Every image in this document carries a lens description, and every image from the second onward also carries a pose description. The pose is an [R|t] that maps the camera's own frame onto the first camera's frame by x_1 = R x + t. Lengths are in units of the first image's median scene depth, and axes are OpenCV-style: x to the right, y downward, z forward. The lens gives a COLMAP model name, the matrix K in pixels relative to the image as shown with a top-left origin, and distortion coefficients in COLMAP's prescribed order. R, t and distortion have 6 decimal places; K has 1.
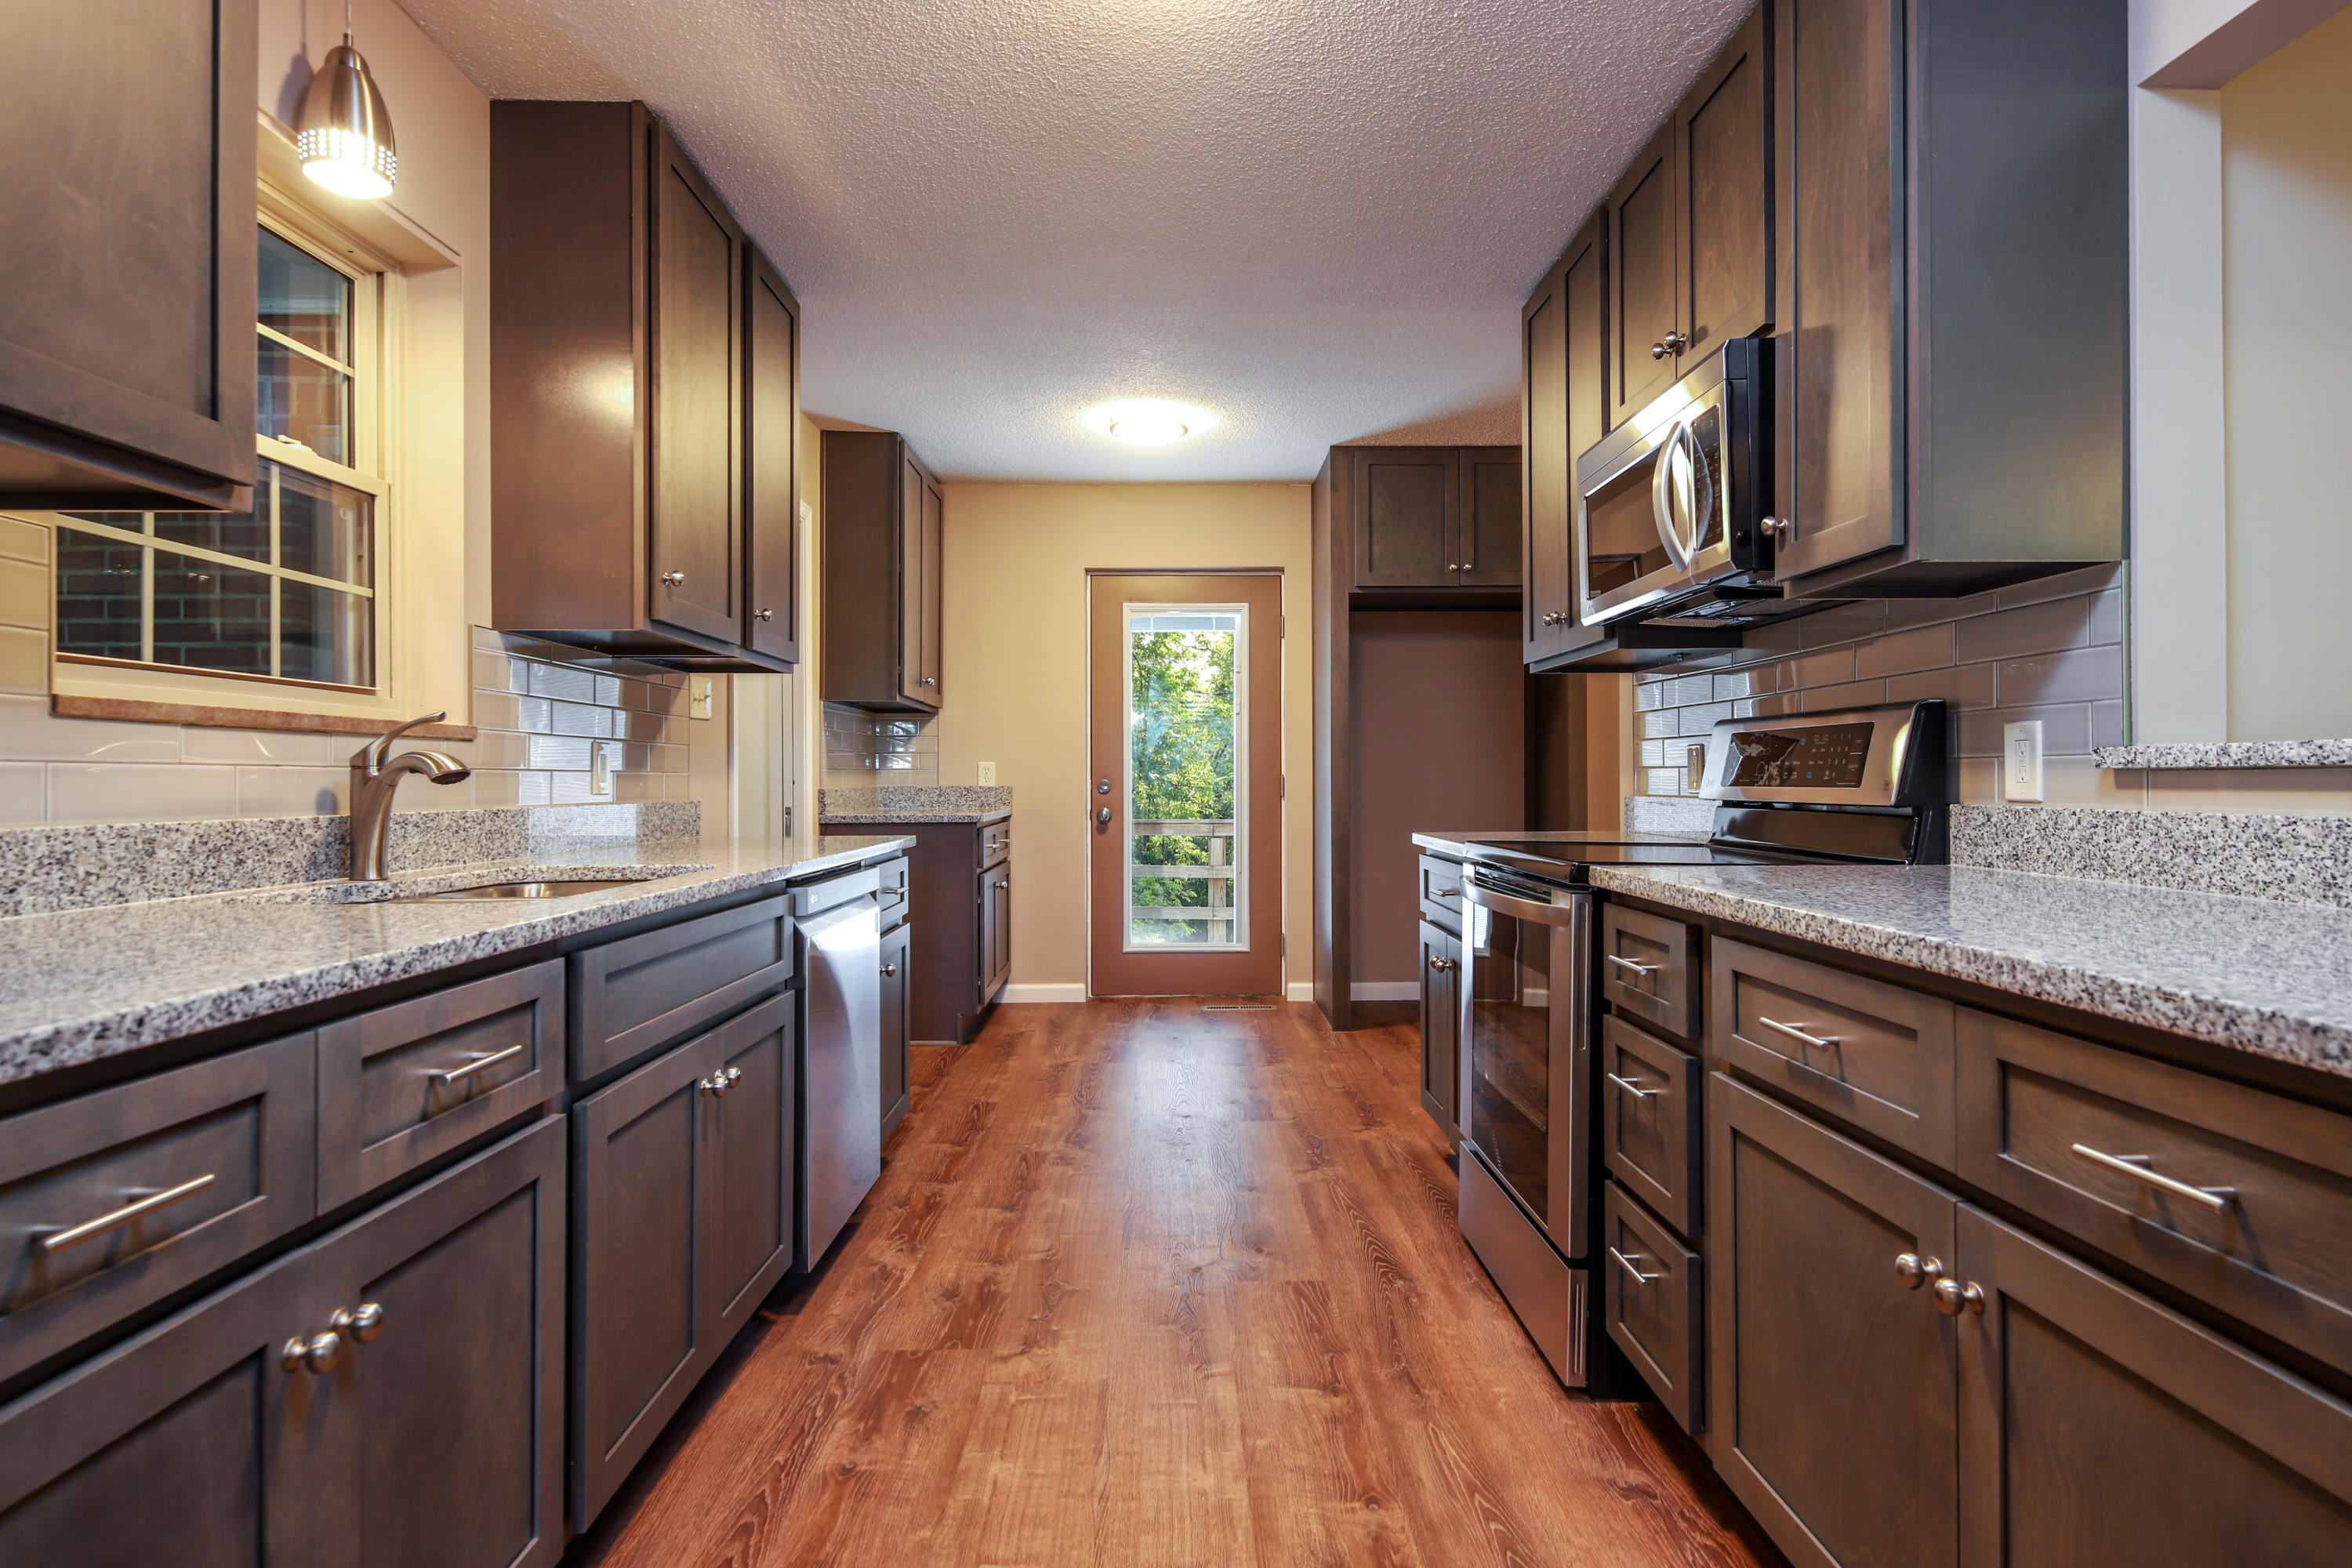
lens RADIAL K [[1230.4, 0, 1176.9], [0, 1230.4, 779.5], [0, 0, 1]] dist [-0.000081, -0.000004]
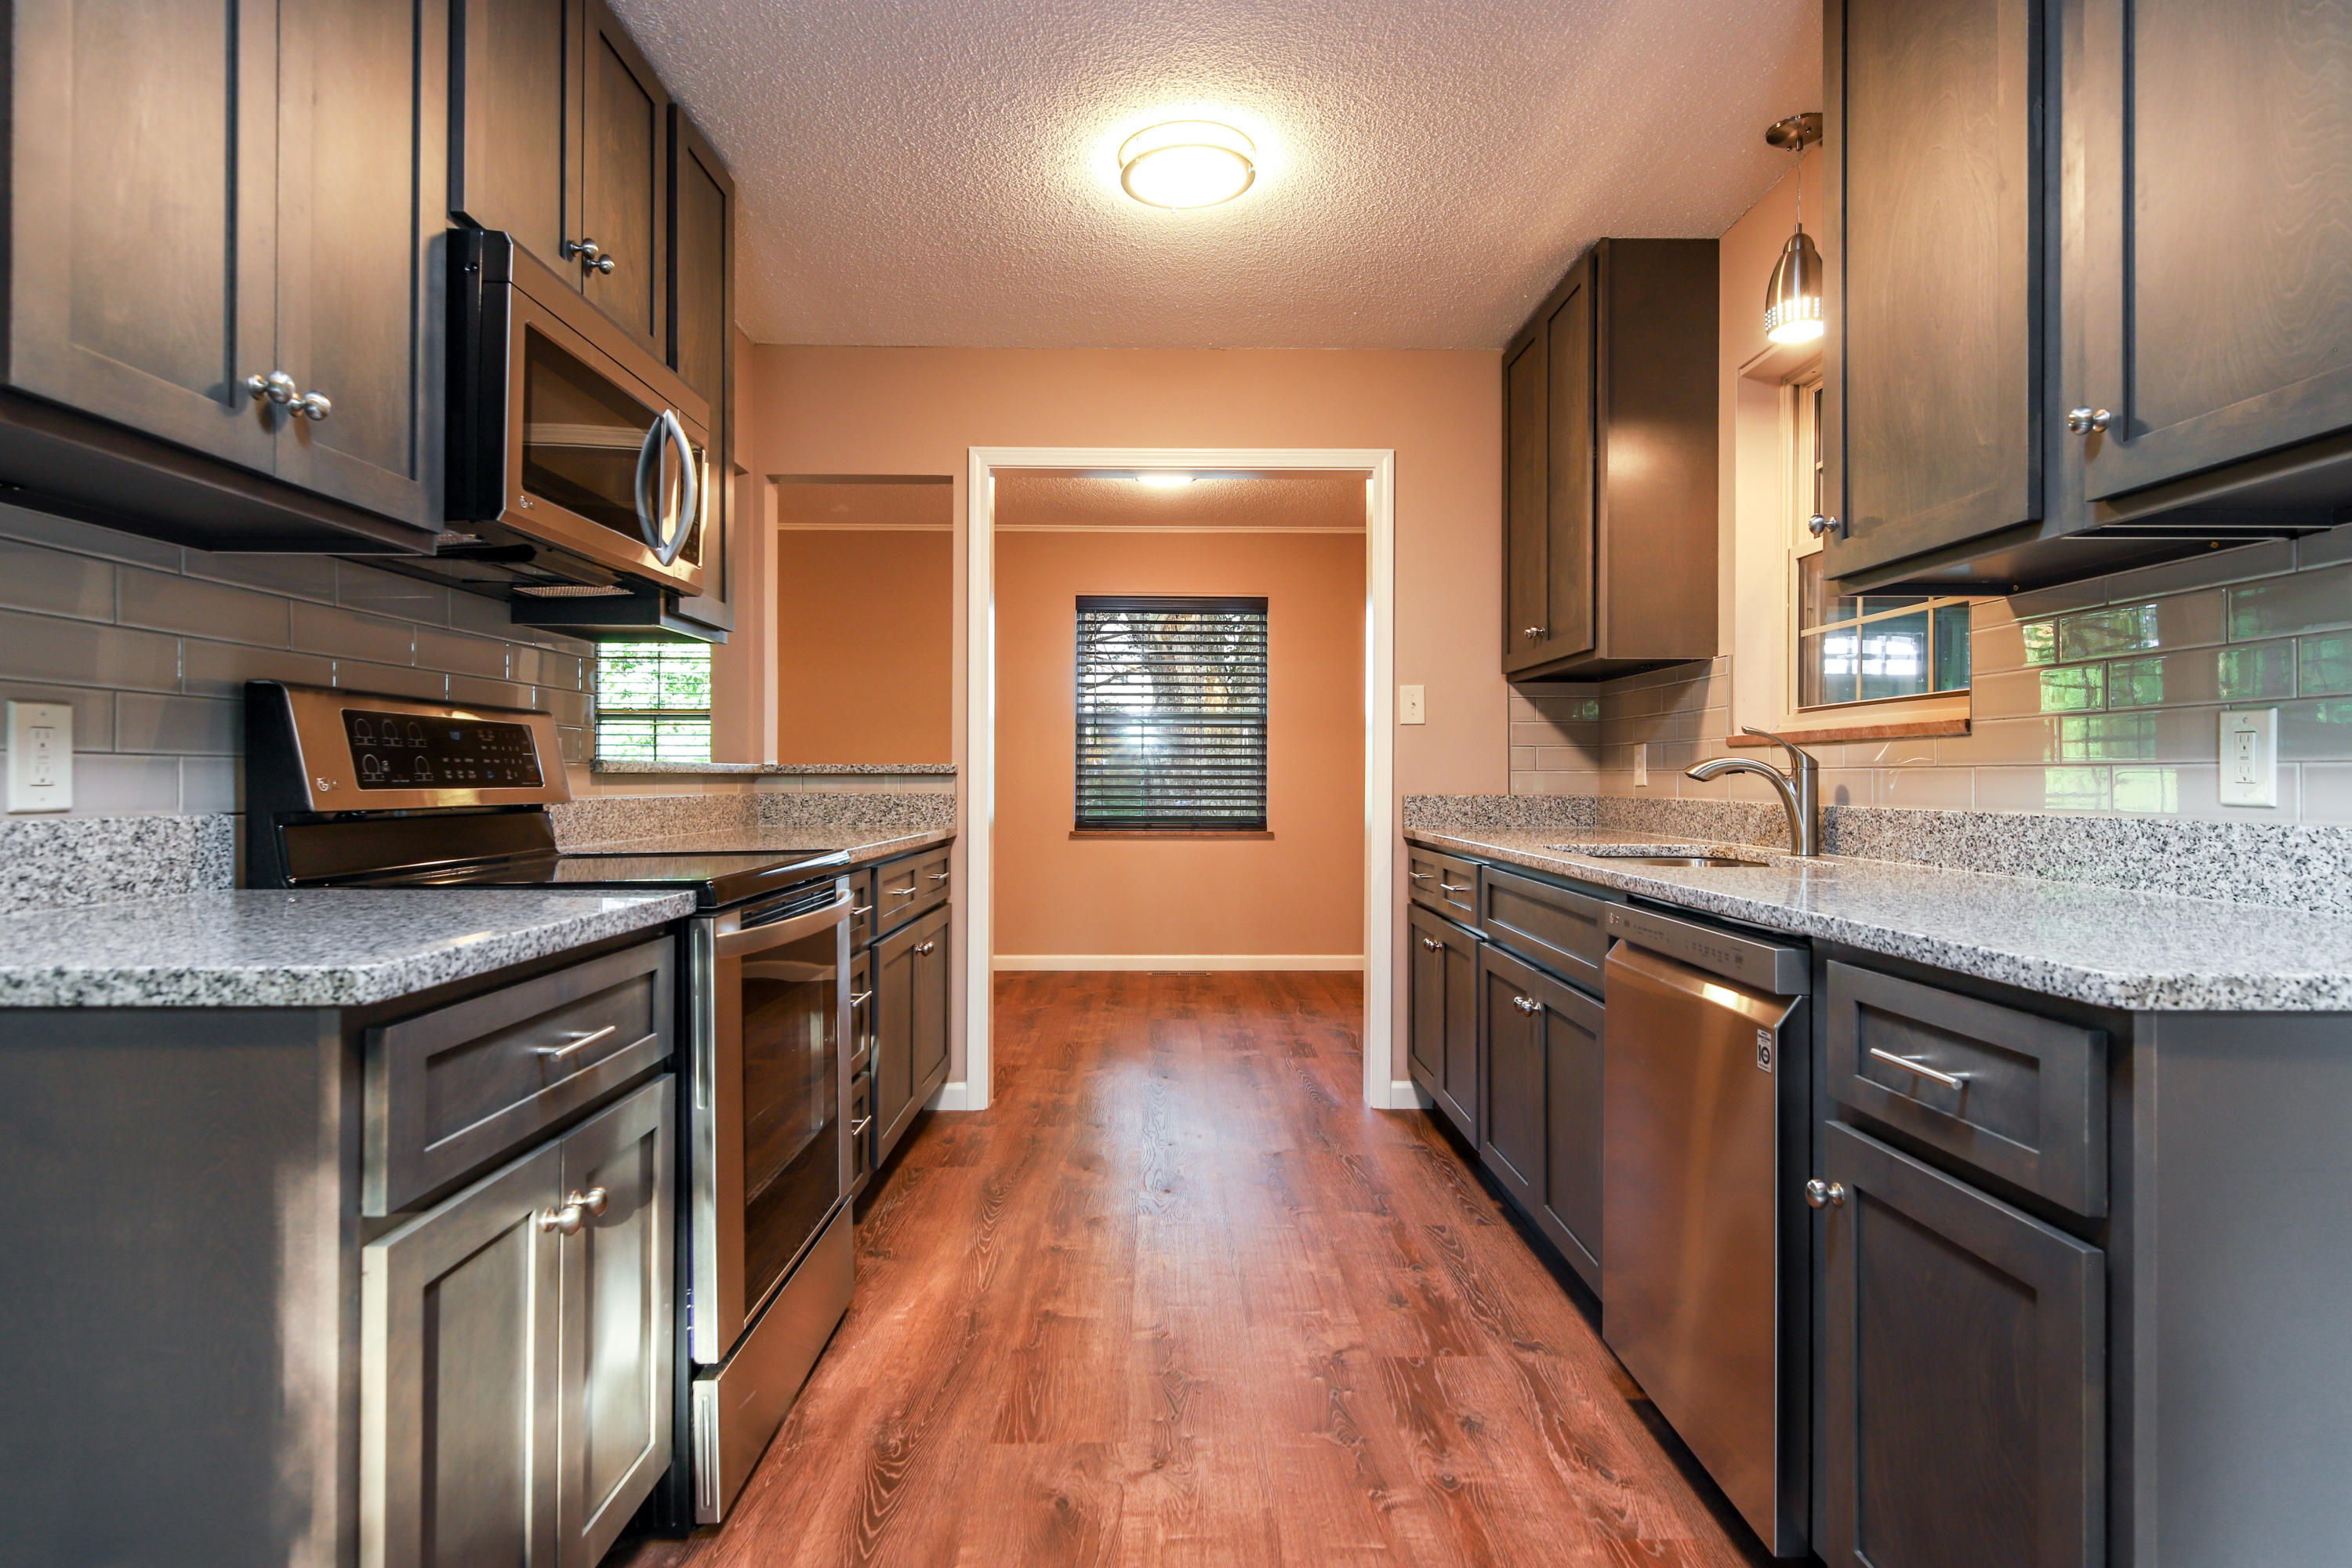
lens RADIAL K [[1230.4, 0, 1176.8], [0, 1230.4, 777.6], [0, 0, 1]] dist [-0.000081, -0.000004]
pose [[-0.999995, 0.001144, -0.002906, 0.009226], [0.001145, 0.999999, -0.000155, -0.000674], [0.002906, -0.000158, -0.999996, 1.984946]]
